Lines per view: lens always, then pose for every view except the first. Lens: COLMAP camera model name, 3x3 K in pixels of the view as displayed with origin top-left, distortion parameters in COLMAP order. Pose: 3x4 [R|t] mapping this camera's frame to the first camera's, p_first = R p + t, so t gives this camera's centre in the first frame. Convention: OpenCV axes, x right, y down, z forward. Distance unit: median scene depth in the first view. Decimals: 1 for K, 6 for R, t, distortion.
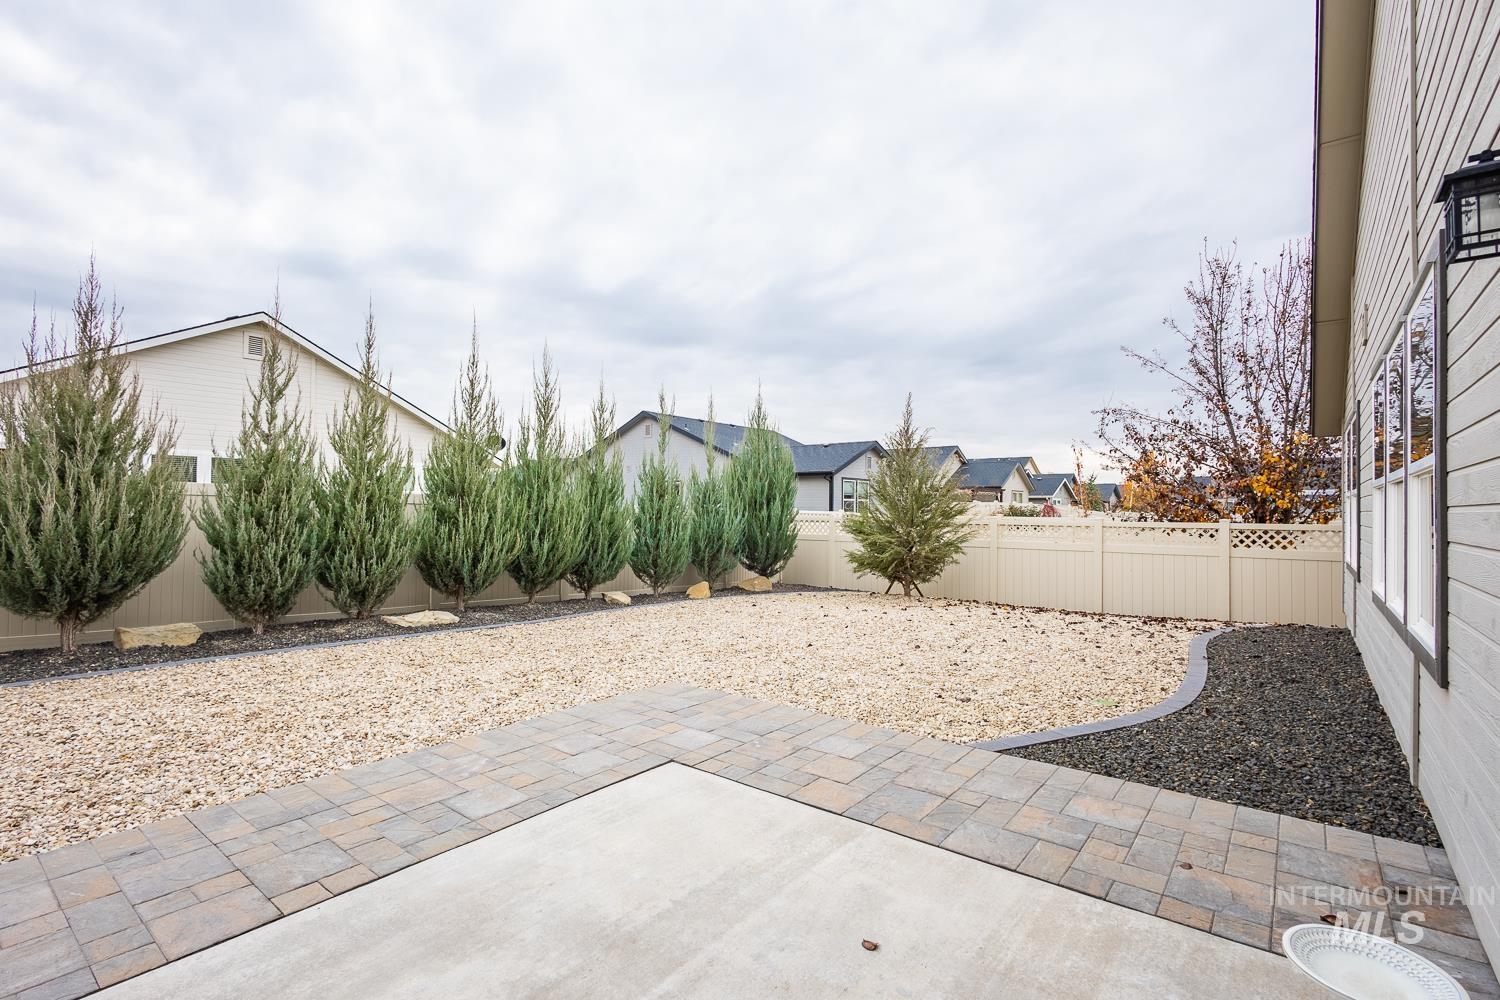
lens RADIAL K [[690.5, 0, 750.0], [0, 690.5, 500.0], [0, 0, 1]] dist [0.011623, -0.001008]
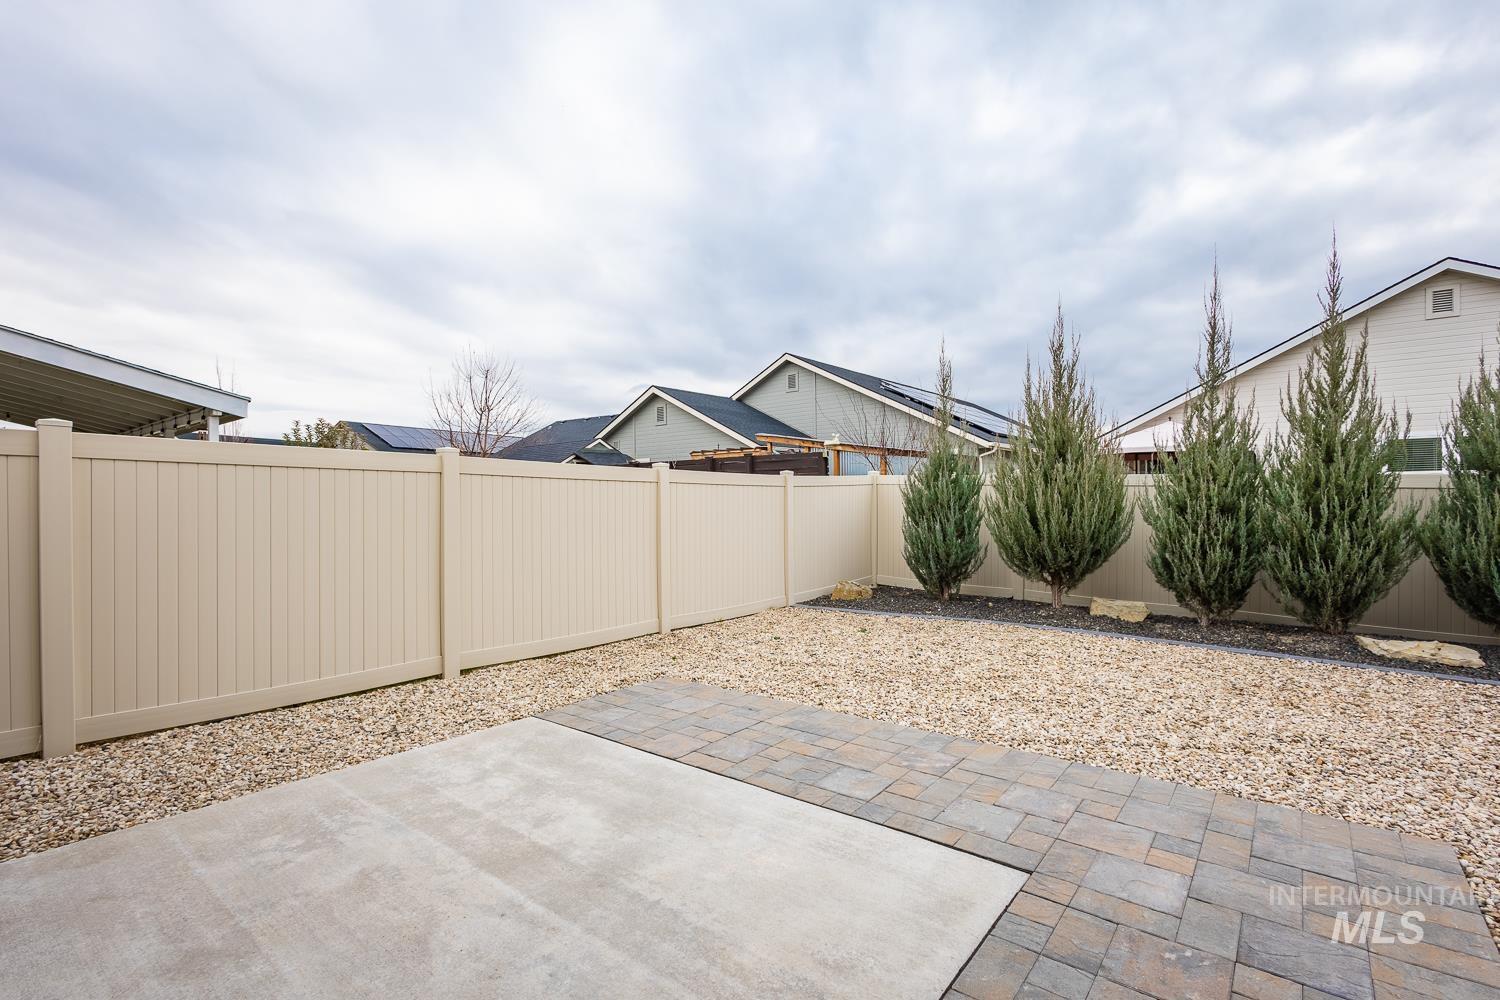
lens RADIAL K [[695.0, 0, 747.9], [0, 695.0, 501.2], [0, 0, 1]] dist [0.006348, -0.000537]
pose [[-0.002527, -0.004576, -0.999986, 0.330934], [0.022565, 0.999735, -0.004631, 0.008472], [0.999742, -0.022576, -0.002423, 0.431463]]
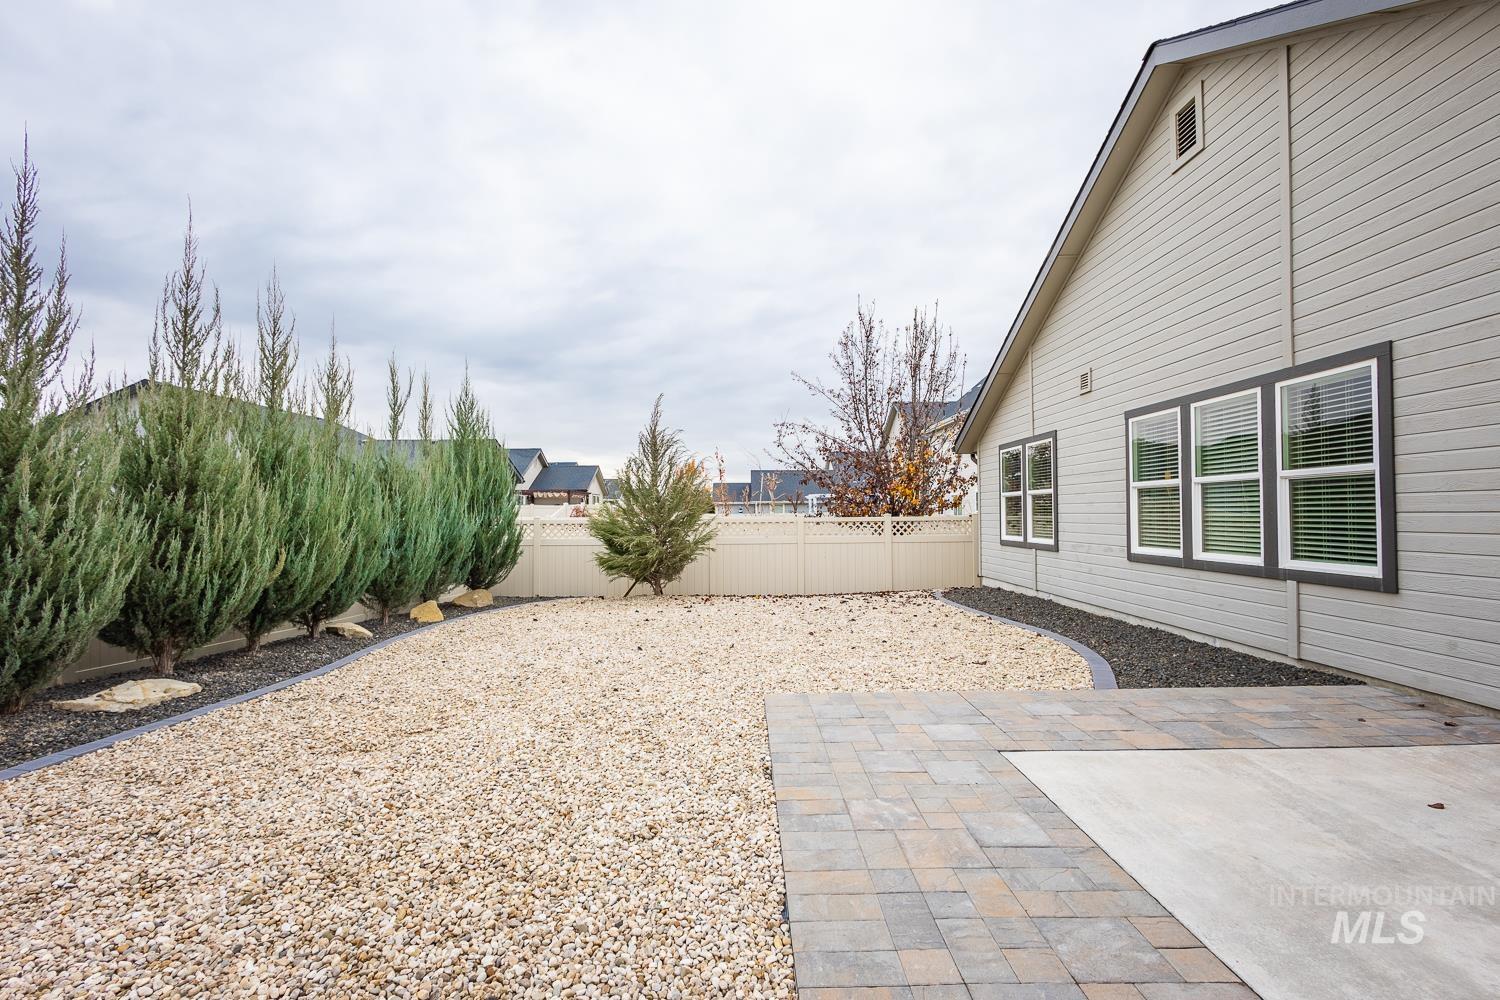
lens RADIAL K [[692.3, 0, 750.0], [0, 692.3, 500.0], [0, 0, 1]] dist [0.014495, -0.005786]
pose [[0.777115, -0.001589, 0.629356, -0.593616], [0.006342, 0.999966, -0.005305, 0.012508], [-0.629326, 0.008114, 0.777099, 0.264277]]
